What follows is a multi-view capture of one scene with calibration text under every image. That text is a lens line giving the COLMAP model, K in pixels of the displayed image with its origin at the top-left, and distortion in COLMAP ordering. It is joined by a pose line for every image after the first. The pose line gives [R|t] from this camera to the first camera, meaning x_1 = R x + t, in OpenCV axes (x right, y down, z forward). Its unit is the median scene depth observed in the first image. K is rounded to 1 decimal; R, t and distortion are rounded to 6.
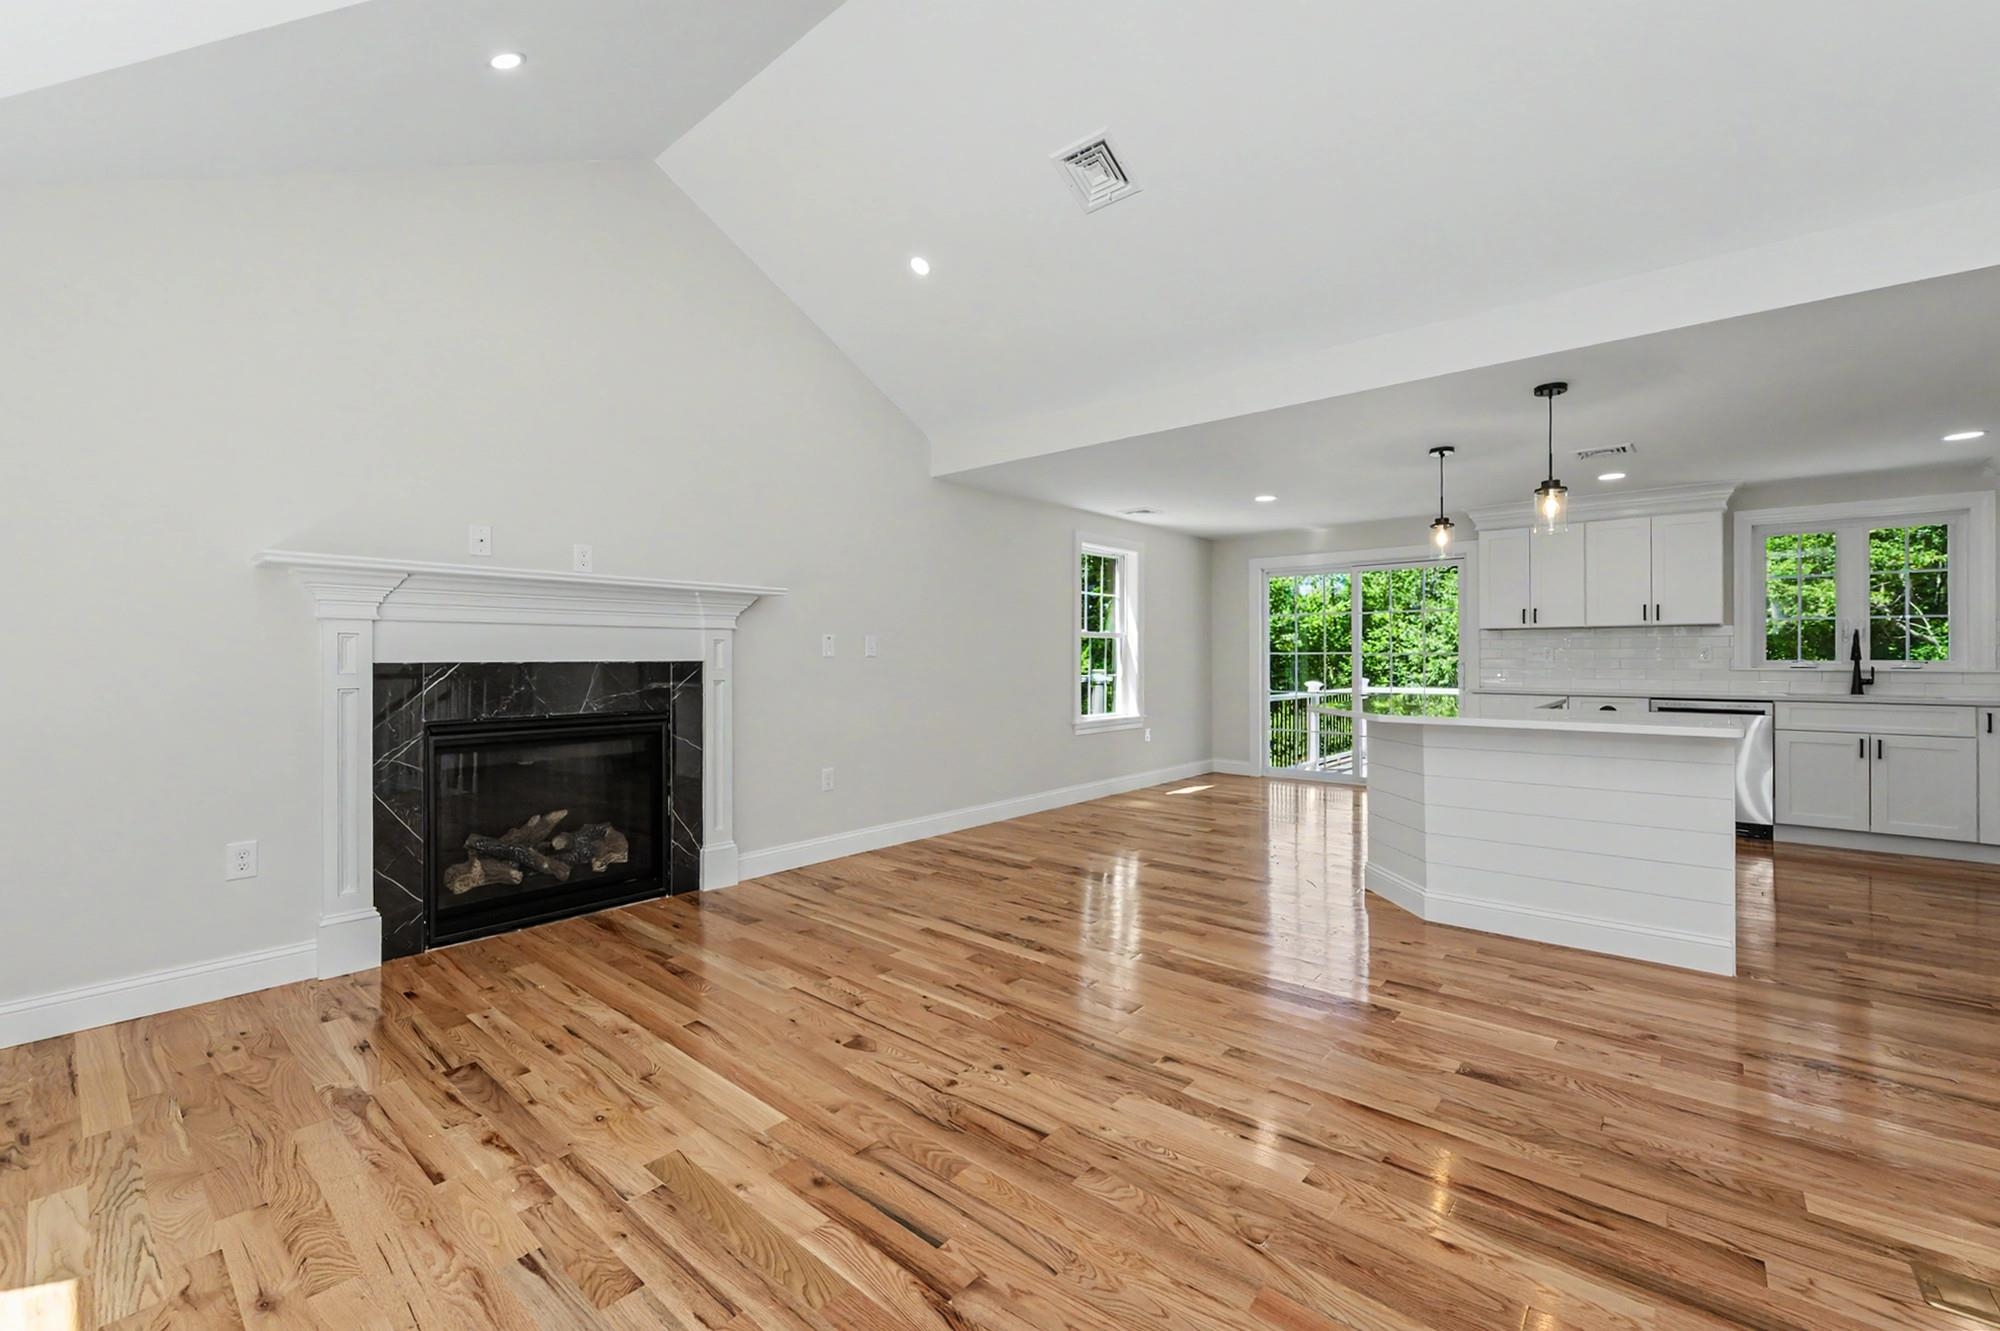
lens RADIAL K [[826.8, 0, 991.2], [0, 826.8, 657.4], [0, 0, 1]] dist [-0.004871, 0.000848]
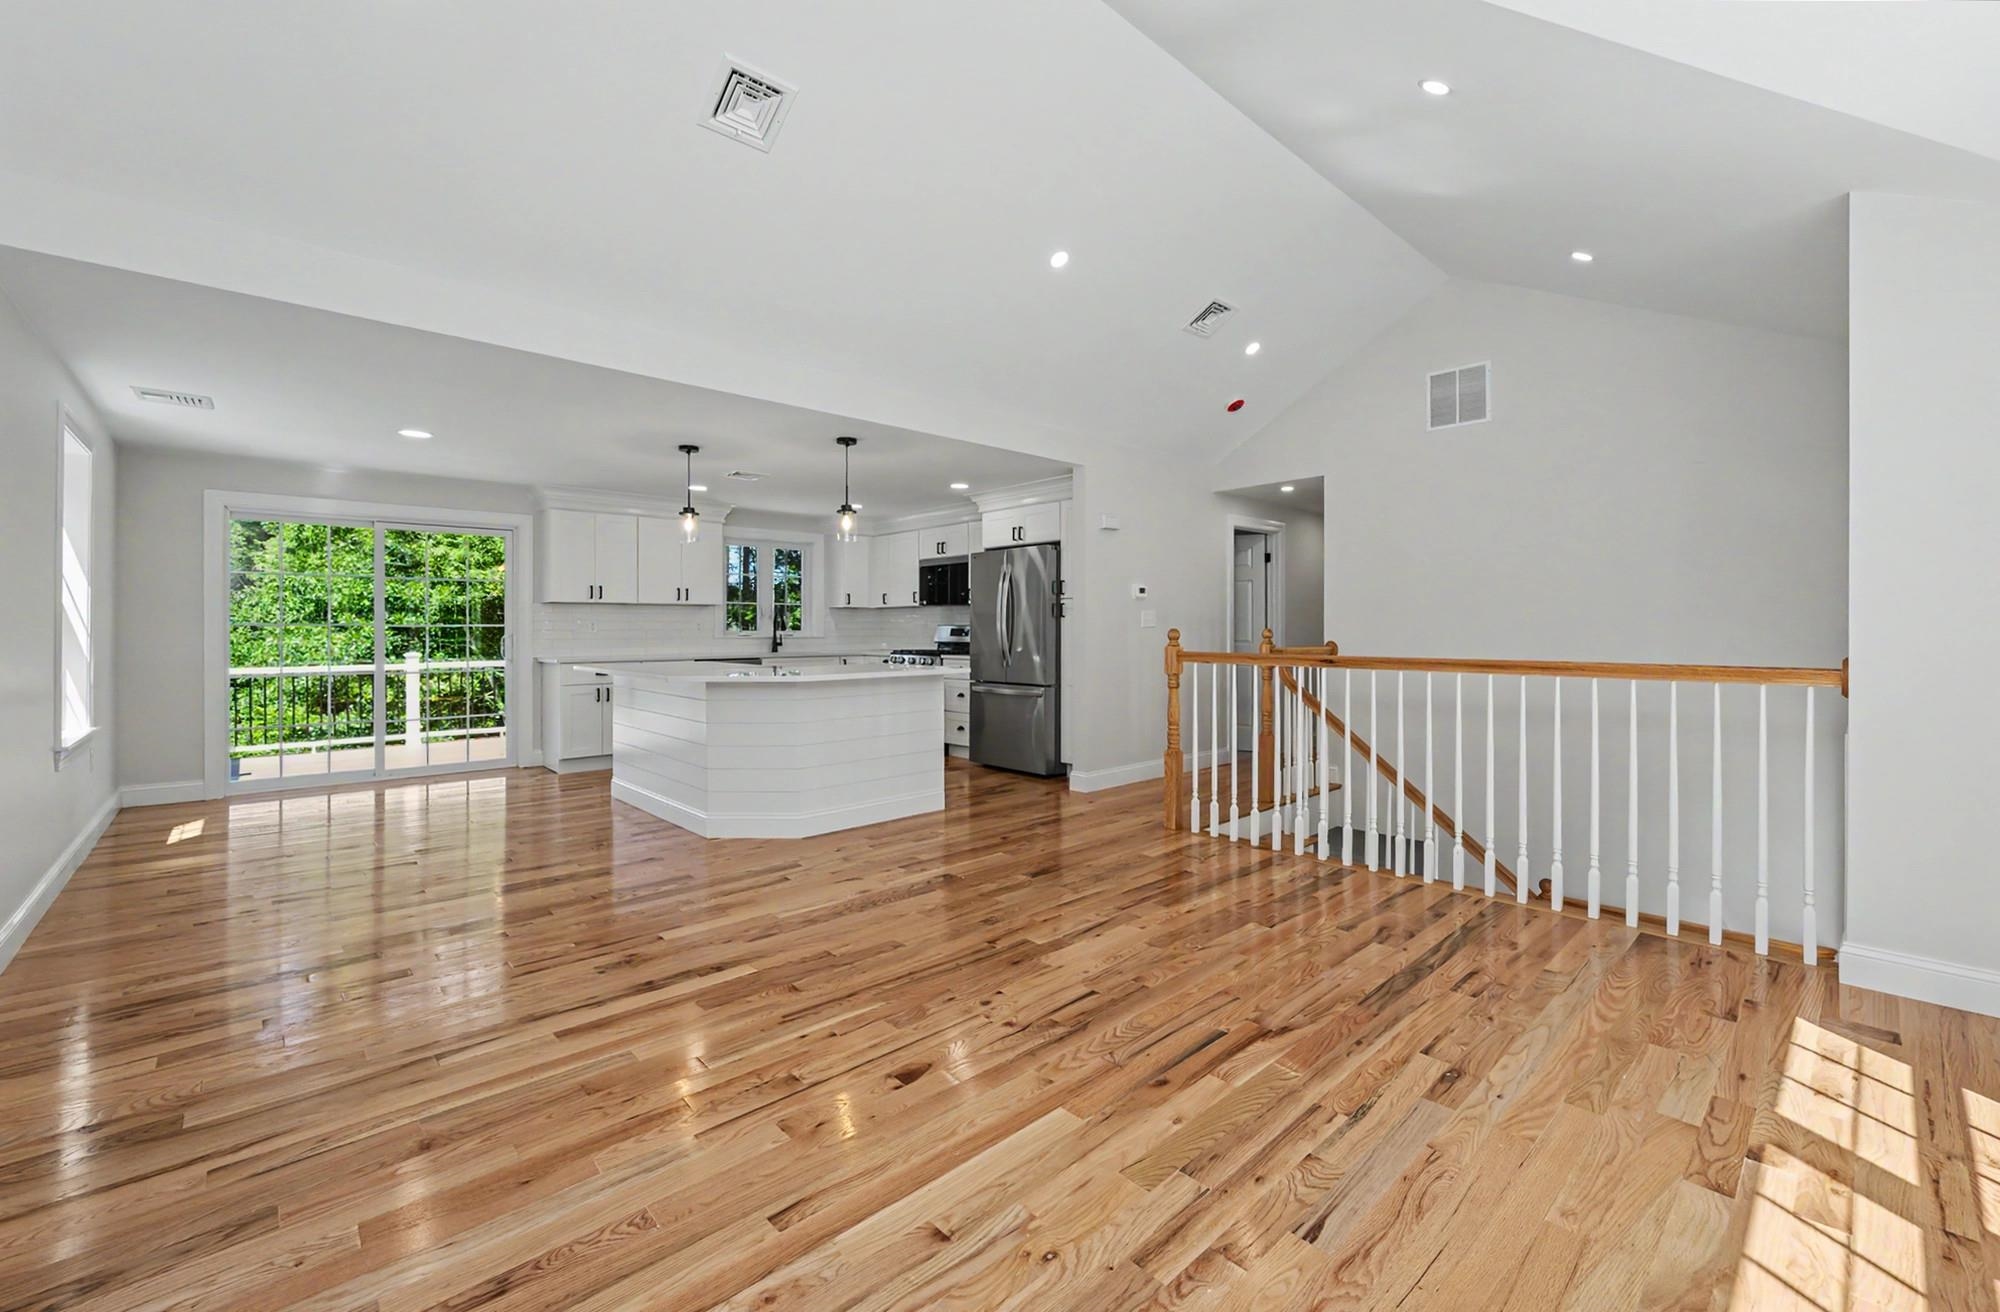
lens RADIAL K [[826.8, 0, 1016.6], [0, 826.8, 626.2], [0, 0, 1]] dist [-0.004871, 0.000848]
pose [[0.092904, 0.002009, 0.995673, -0.723370], [0.001266, 0.999997, -0.002136, -0.001259], [-0.995674, 0.001459, 0.092902, 0.573496]]
